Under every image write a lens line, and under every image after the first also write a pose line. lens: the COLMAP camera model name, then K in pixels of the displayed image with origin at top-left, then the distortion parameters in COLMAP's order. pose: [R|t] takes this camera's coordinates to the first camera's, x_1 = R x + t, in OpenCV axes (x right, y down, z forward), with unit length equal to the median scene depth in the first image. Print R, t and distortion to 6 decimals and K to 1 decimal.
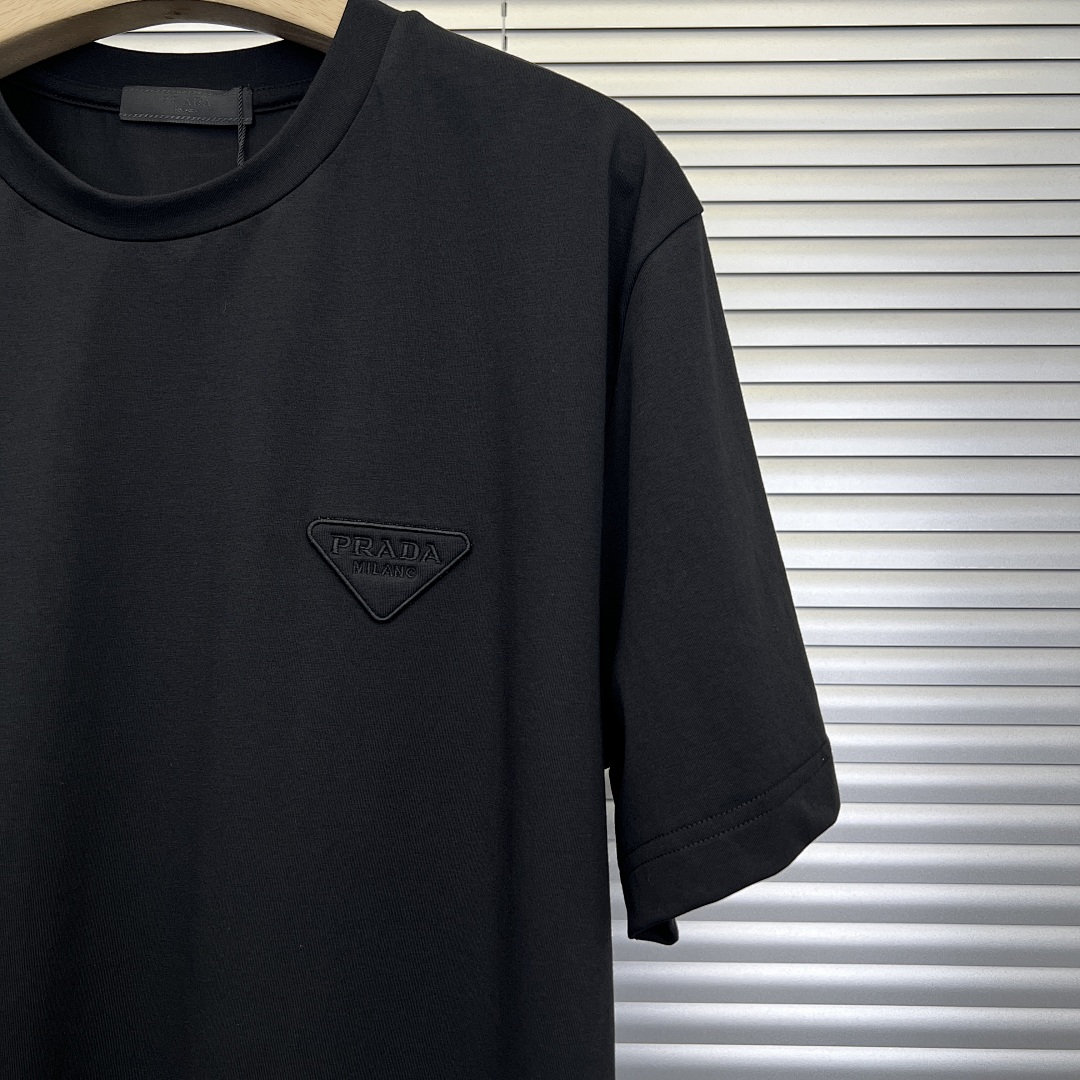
lens RADIAL K [[1165.1, 0, 540.7], [0, 1165.1, 546.5], [0, 0, 1]] dist [0.011248, 0.000000]
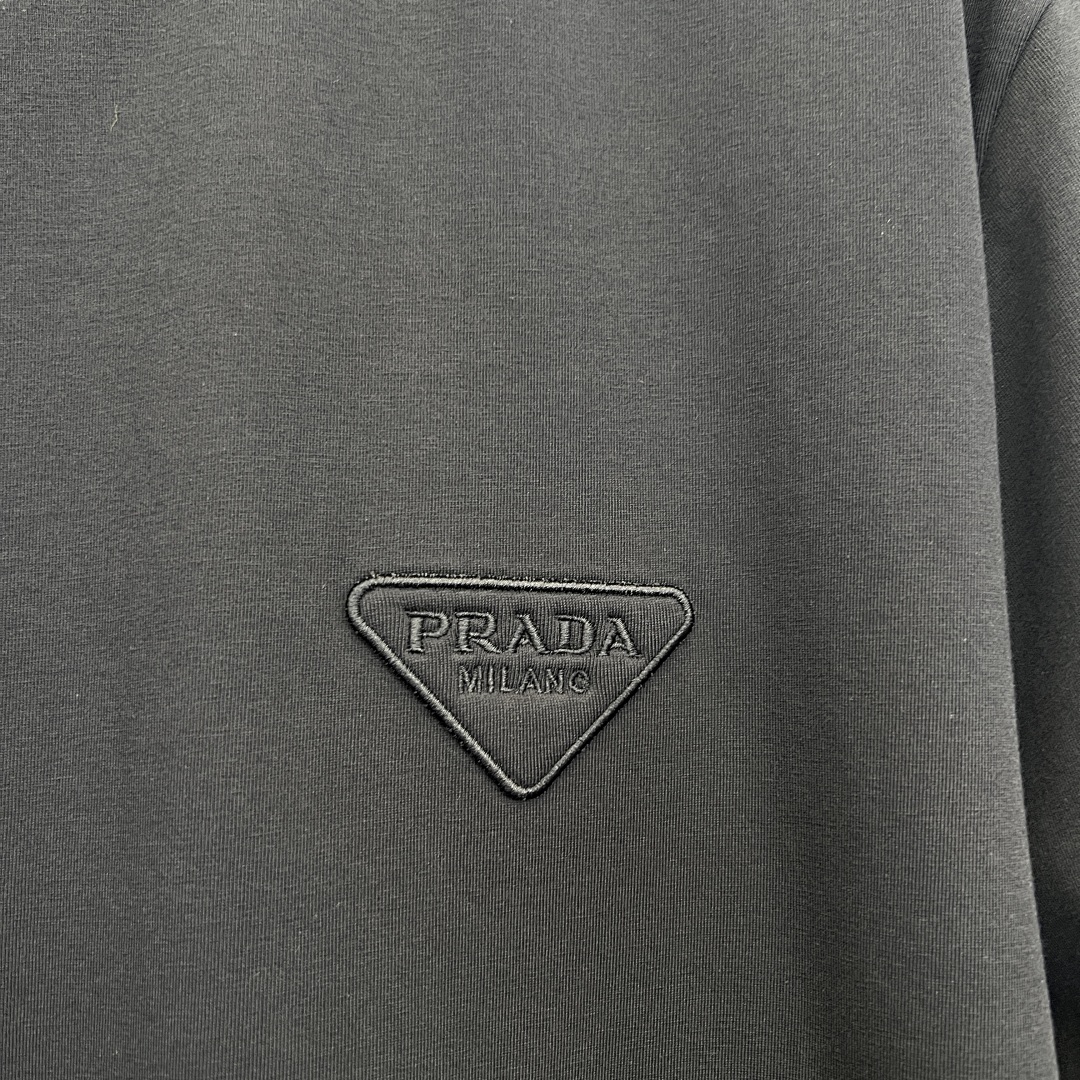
lens RADIAL K [[1165.1, 0, 539.2], [0, 1165.1, 538.8], [0, 0, 1]] dist [0.011248, 0.000000]
pose [[0.976810, -0.051579, 0.207801, -0.219973], [0.059004, 0.997816, -0.029689, -0.021146], [-0.205816, 0.041262, 0.977720, 0.553070]]
